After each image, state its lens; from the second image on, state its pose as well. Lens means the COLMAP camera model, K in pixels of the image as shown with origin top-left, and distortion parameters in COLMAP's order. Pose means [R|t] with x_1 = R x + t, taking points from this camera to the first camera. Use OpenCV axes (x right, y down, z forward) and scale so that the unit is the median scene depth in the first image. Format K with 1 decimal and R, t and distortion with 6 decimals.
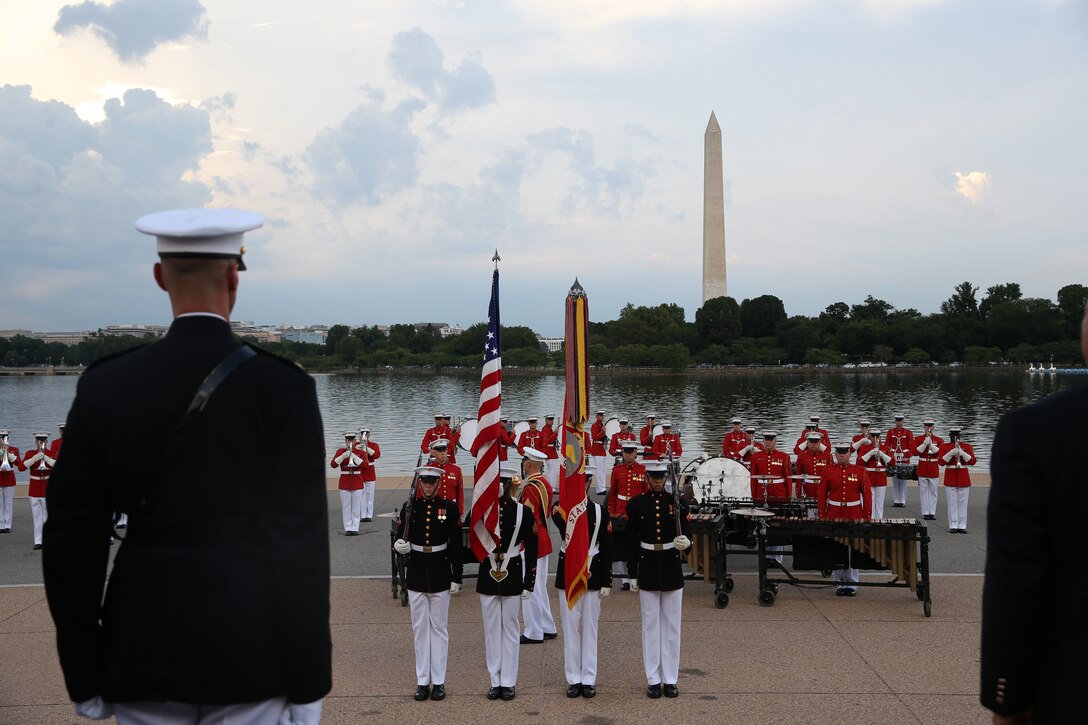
lens RADIAL K [[1388.3, 0, 544.8], [0, 1388.3, 350.2], [0, 0, 1]] dist [0.127159, 0.263870]
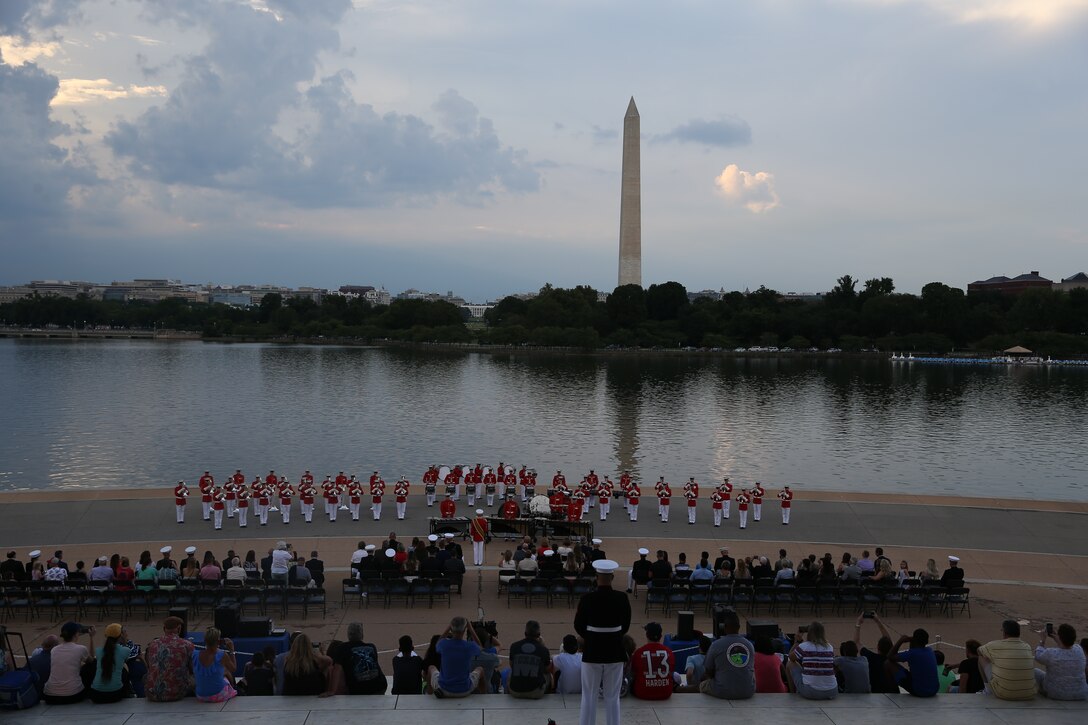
lens RADIAL K [[1532.5, 0, 544.0], [0, 1532.5, 362.5], [0, 0, 1]] dist [0.226857, 0.130320]
pose [[0.998462, 0.019254, 0.051989, -0.003370], [-0.021894, 0.998474, 0.050707, -0.035884], [-0.050933, -0.051768, 0.997359, -0.213639]]
